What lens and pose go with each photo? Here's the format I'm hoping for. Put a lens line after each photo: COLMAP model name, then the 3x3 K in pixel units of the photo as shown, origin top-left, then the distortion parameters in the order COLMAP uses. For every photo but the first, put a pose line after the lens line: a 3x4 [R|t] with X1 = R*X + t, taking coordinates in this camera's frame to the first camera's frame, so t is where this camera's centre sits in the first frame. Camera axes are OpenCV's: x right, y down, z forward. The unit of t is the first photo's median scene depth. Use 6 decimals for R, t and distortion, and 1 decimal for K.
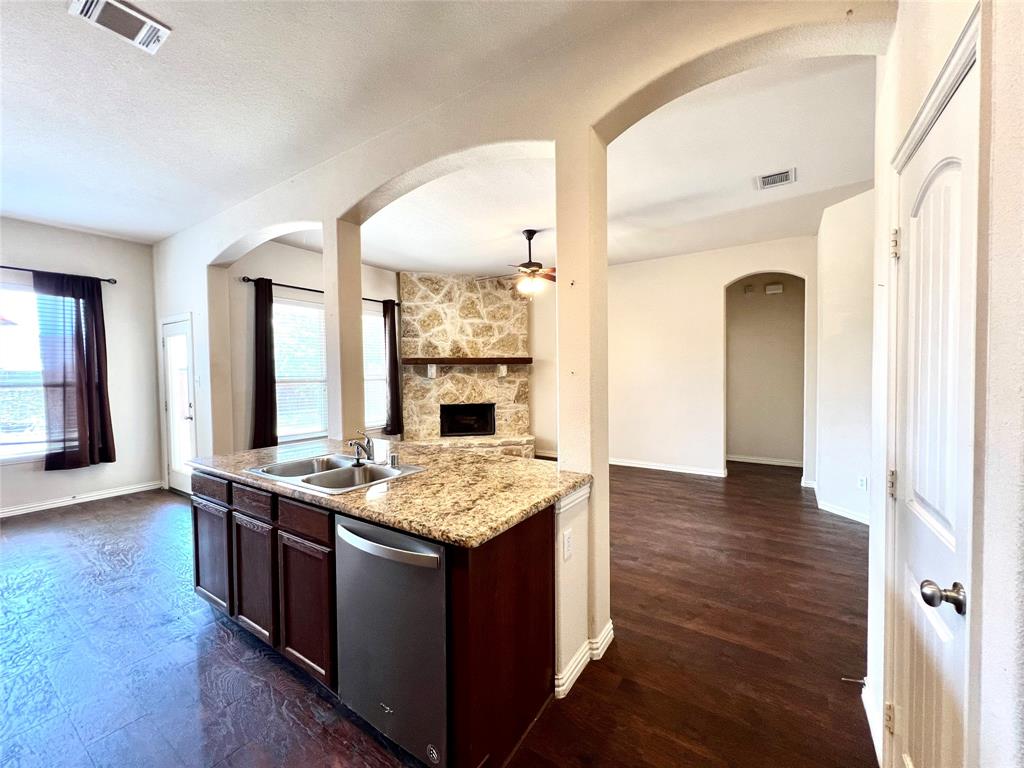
lens RADIAL K [[413.0, 0, 515.4], [0, 413.0, 384.4], [0, 0, 1]] dist [-0.000775, 0.000151]
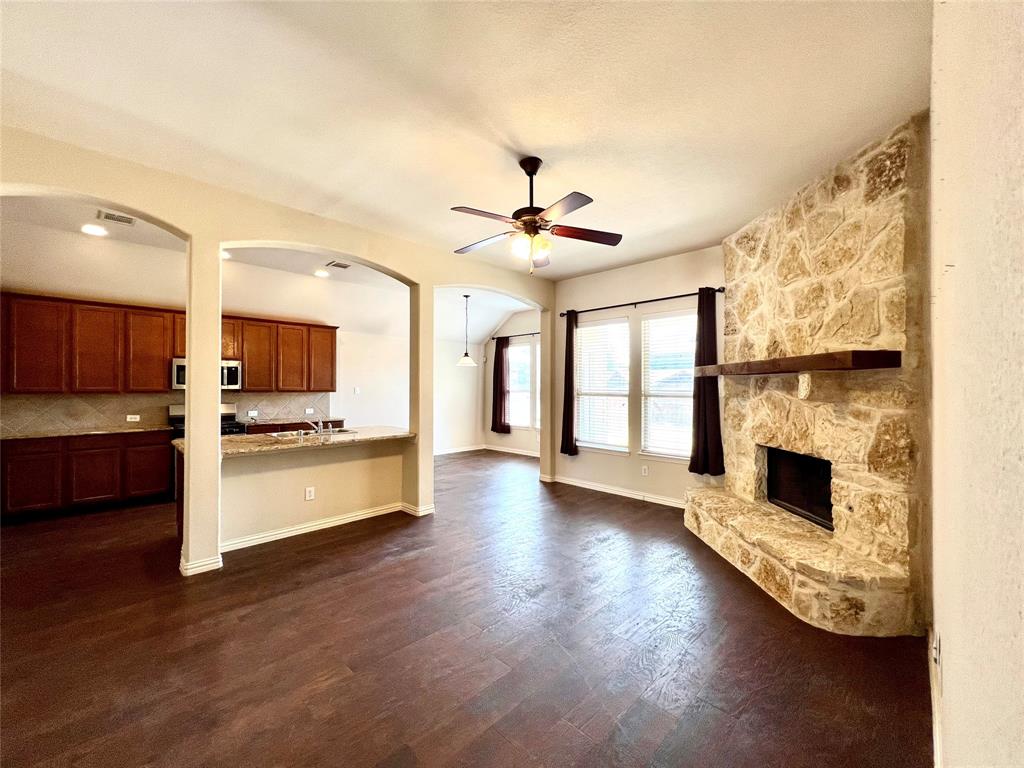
lens RADIAL K [[410.4, 0, 512.0], [0, 410.4, 384.0], [0, 0, 1]] dist [0.000684, -0.000002]
pose [[-0.206642, 0.003111, -0.978412, 0.461271], [-0.029333, 0.999526, 0.009374, -0.030772], [0.977977, 0.030637, -0.206452, 0.795167]]
